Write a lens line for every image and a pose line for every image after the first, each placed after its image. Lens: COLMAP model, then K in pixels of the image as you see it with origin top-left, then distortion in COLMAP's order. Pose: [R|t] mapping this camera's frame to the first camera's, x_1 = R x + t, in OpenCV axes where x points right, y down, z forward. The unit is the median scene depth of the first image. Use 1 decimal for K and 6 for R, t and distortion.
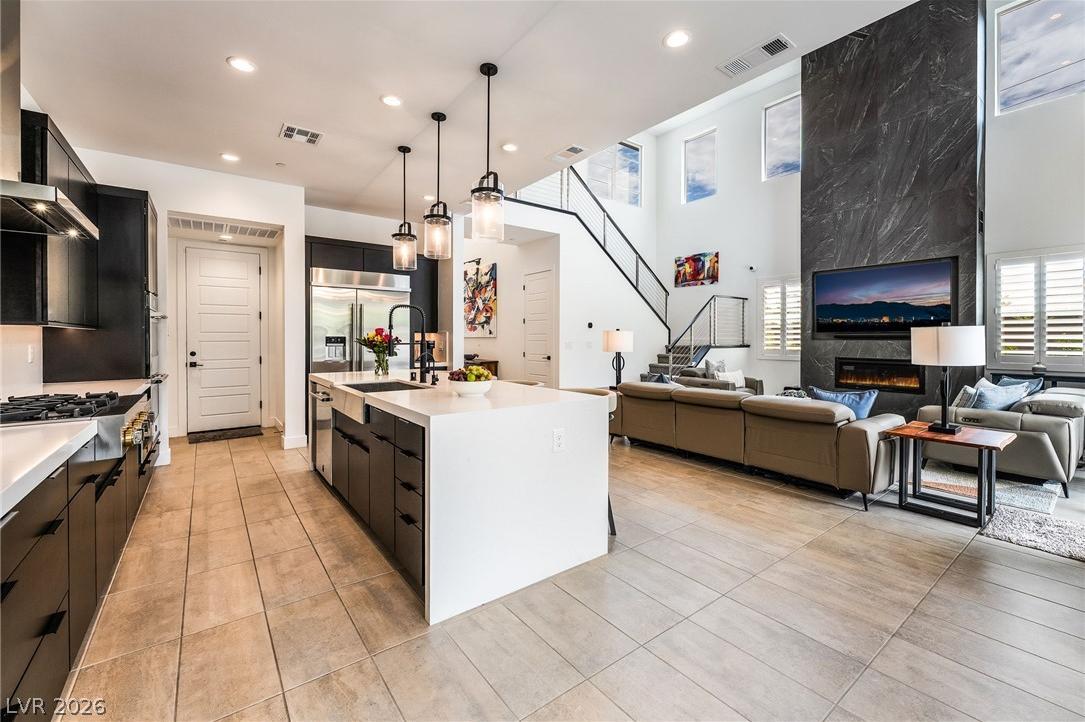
lens RADIAL K [[446.4, 0, 555.3], [0, 446.4, 340.3], [0, 0, 1]] dist [0.000385, 0.000392]
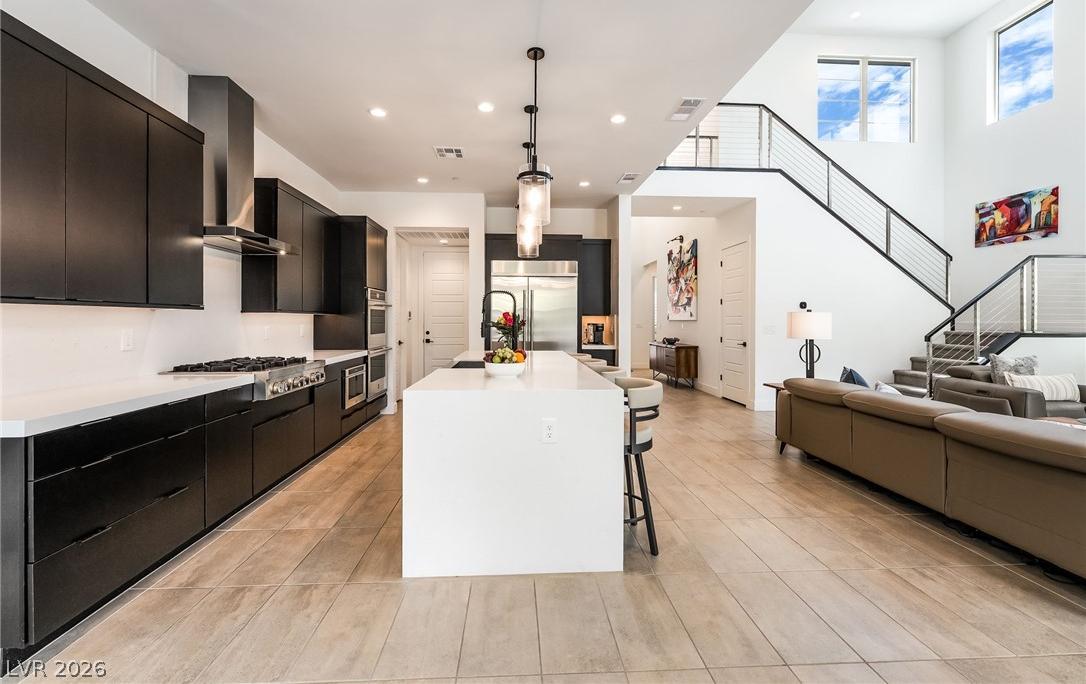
lens RADIAL K [[458.7, 0, 546.6], [0, 458.7, 319.2], [0, 0, 1]] dist [0.001047, -0.000819]
pose [[0.826468, -0.000671, -0.562983, 0.170050], [-0.004065, 0.999966, -0.007160, -0.000868], [0.562969, 0.008206, 0.826437, 0.062561]]
